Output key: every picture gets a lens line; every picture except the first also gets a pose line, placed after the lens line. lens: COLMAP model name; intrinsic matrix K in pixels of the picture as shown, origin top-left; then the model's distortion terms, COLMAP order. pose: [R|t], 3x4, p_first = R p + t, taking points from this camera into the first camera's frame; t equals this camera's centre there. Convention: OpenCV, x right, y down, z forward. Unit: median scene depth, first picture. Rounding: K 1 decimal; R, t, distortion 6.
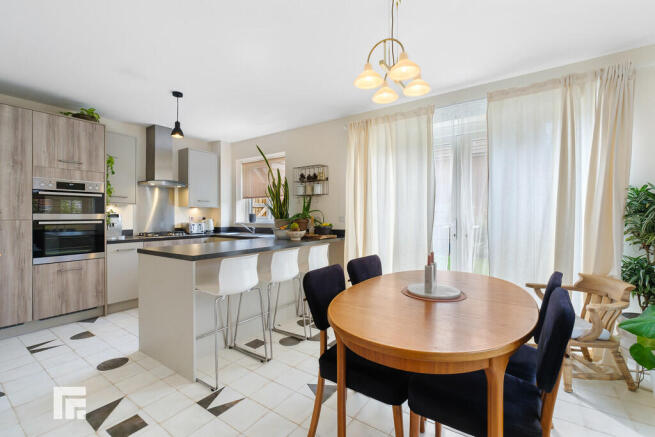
lens RADIAL K [[294.9, 0, 330.6], [0, 294.9, 217.8], [0, 0, 1]] dist [0.002007, 0.000043]
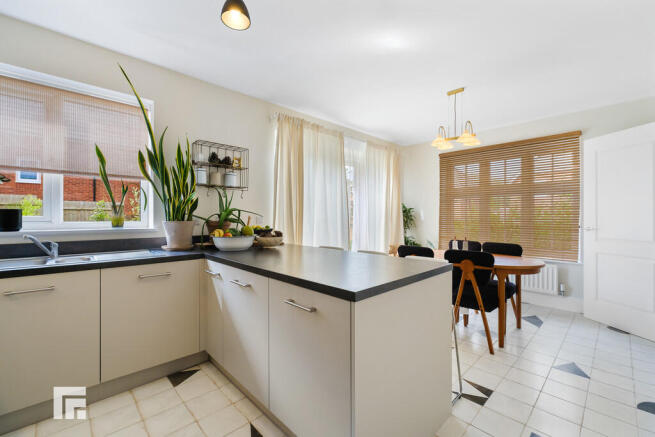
lens RADIAL K [[278.5, 0, 329.5], [0, 278.5, 218.7], [0, 0, 1]] dist [-0.004503, -0.000438]
pose [[0.177425, -0.010415, 0.984079, -0.697193], [-0.000141, 0.999944, 0.010609, -0.005686], [-0.984134, -0.002021, 0.177414, 0.643120]]
